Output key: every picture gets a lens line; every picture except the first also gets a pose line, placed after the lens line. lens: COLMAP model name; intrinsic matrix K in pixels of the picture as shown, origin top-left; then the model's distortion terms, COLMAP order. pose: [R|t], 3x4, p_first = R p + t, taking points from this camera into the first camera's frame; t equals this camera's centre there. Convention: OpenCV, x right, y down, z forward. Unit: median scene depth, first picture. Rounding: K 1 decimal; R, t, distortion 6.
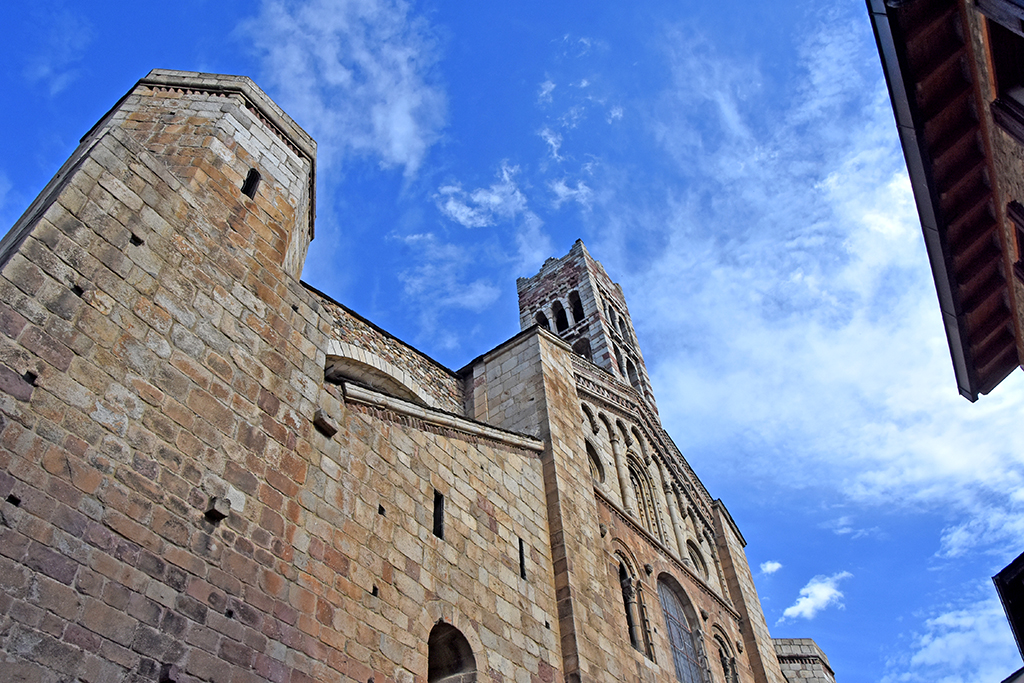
lens RADIAL K [[466.0, 0, 512.0], [0, 466.0, 341.5], [0, 0, 1]] dist [-0.038638, 0.000146]
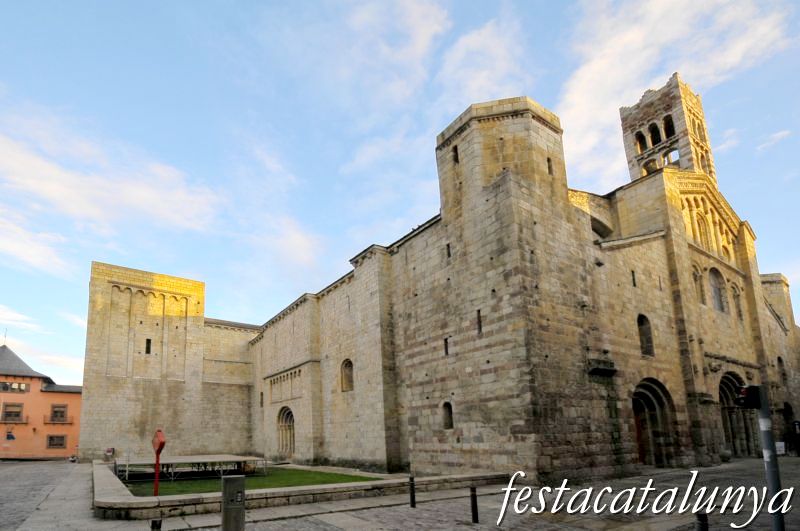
lens RADIAL K [[335.2, 0, 400.0], [0, 335.2, 265.5], [0, 0, 1]] dist [-0.000010, 0.000106]
pose [[0.954779, -0.121163, -0.271507, -0.594587], [0.258029, 0.791362, 0.554227, -0.698418], [0.147709, -0.599221, 0.786840, -0.393202]]
